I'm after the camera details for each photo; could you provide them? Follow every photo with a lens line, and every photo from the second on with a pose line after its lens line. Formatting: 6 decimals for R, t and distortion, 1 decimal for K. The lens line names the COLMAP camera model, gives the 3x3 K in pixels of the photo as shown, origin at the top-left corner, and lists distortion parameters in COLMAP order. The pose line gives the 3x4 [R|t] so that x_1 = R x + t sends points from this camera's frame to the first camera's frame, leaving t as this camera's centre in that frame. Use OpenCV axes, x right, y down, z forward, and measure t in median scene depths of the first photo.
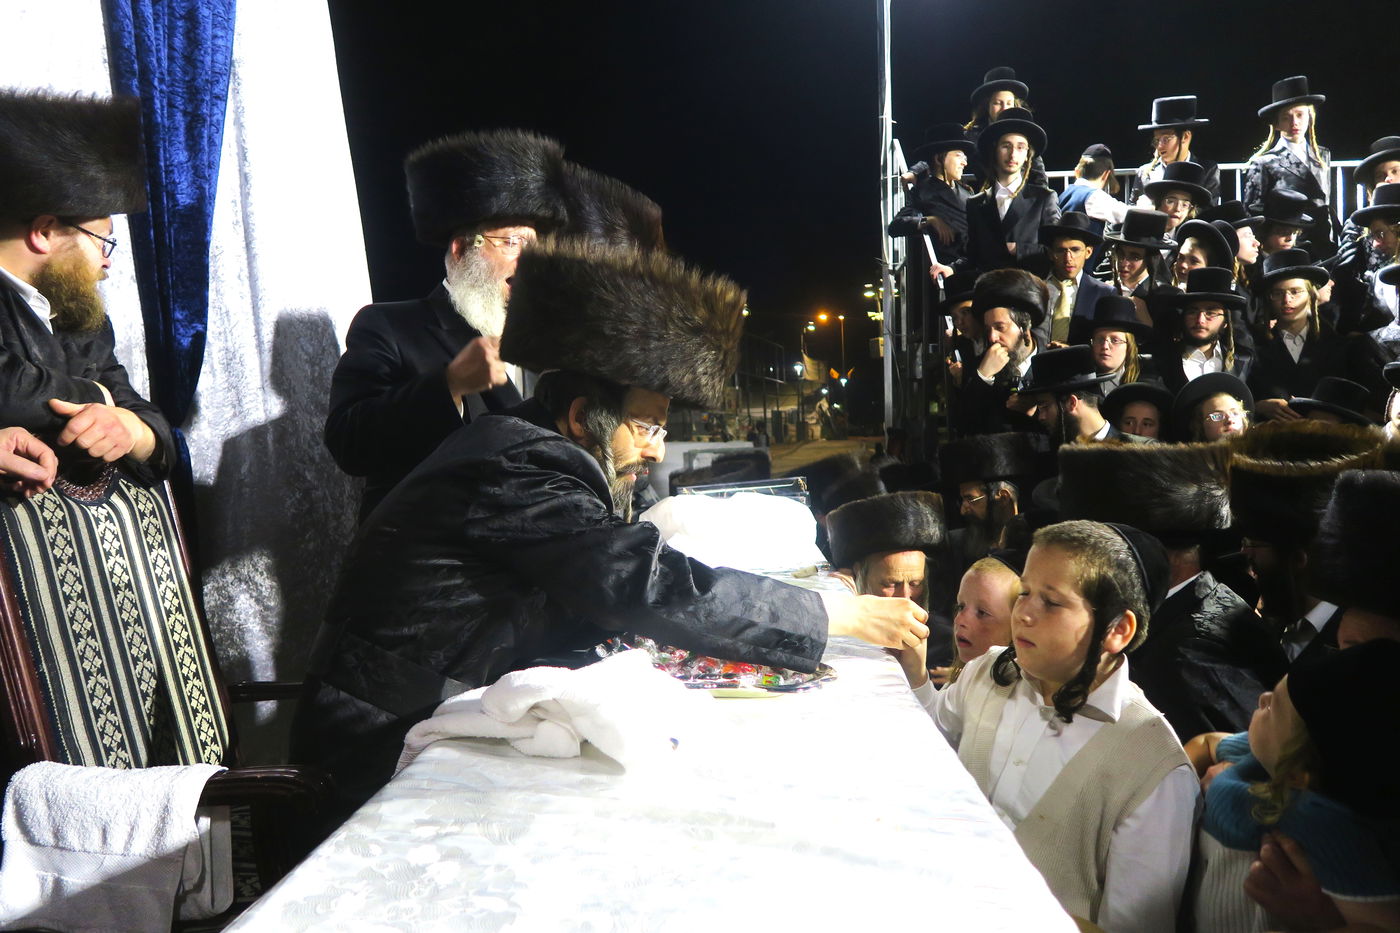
lens RADIAL K [[960.6, 0, 697.2], [0, 960.6, 467.9], [0, 0, 1]] dist [-0.032966, 0.000212]
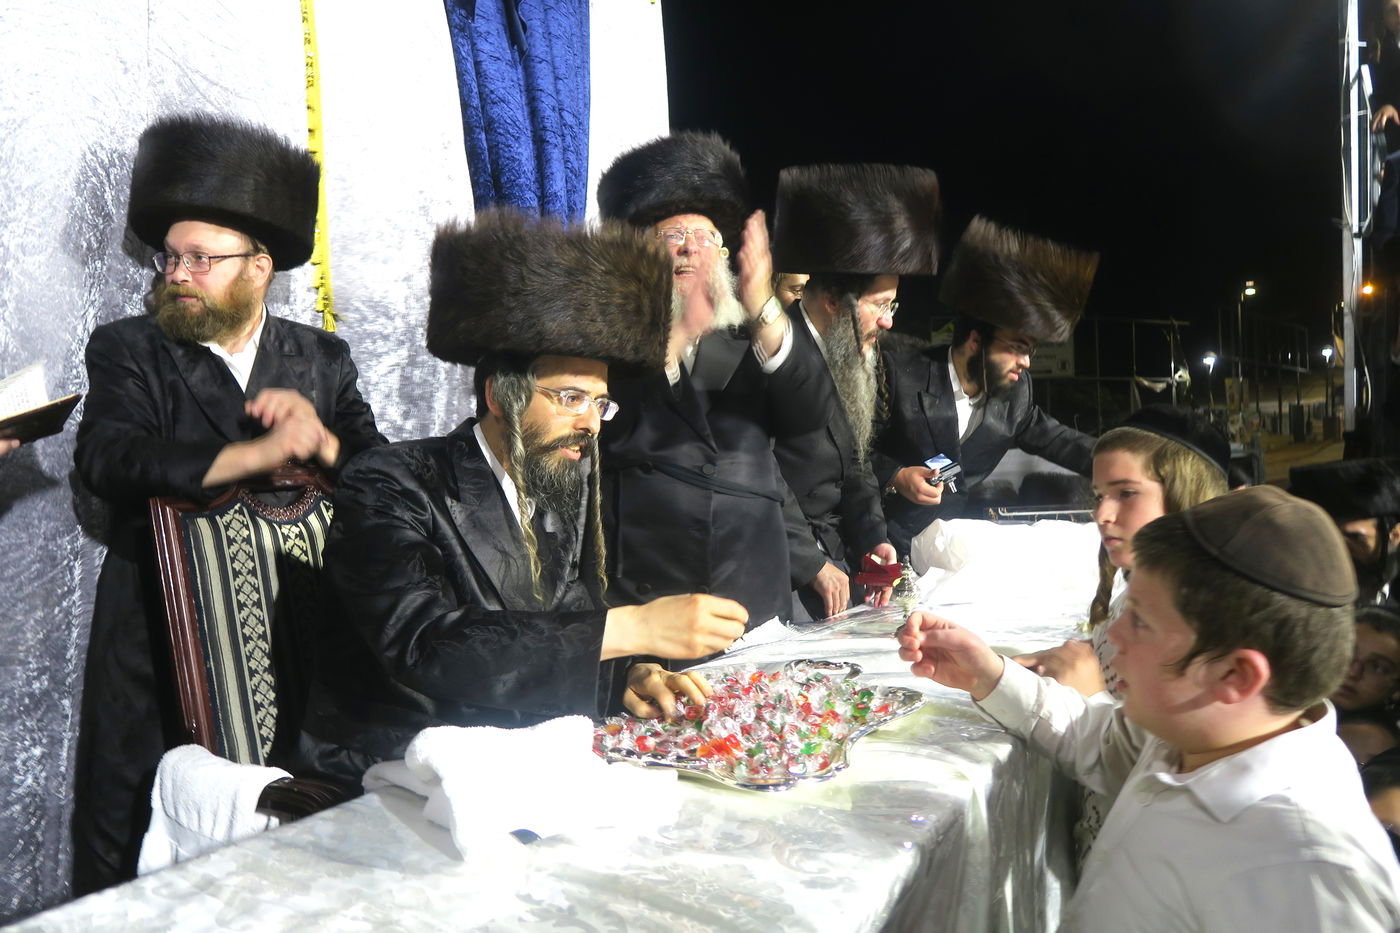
lens RADIAL K [[960.6, 0, 697.2], [0, 960.6, 467.9], [0, 0, 1]] dist [-0.032966, 0.000212]
pose [[0.880983, 0.008923, -0.473063, 0.092206], [-0.008444, 0.999959, 0.003136, -0.009728], [0.473072, 0.001231, 0.881023, 0.054961]]
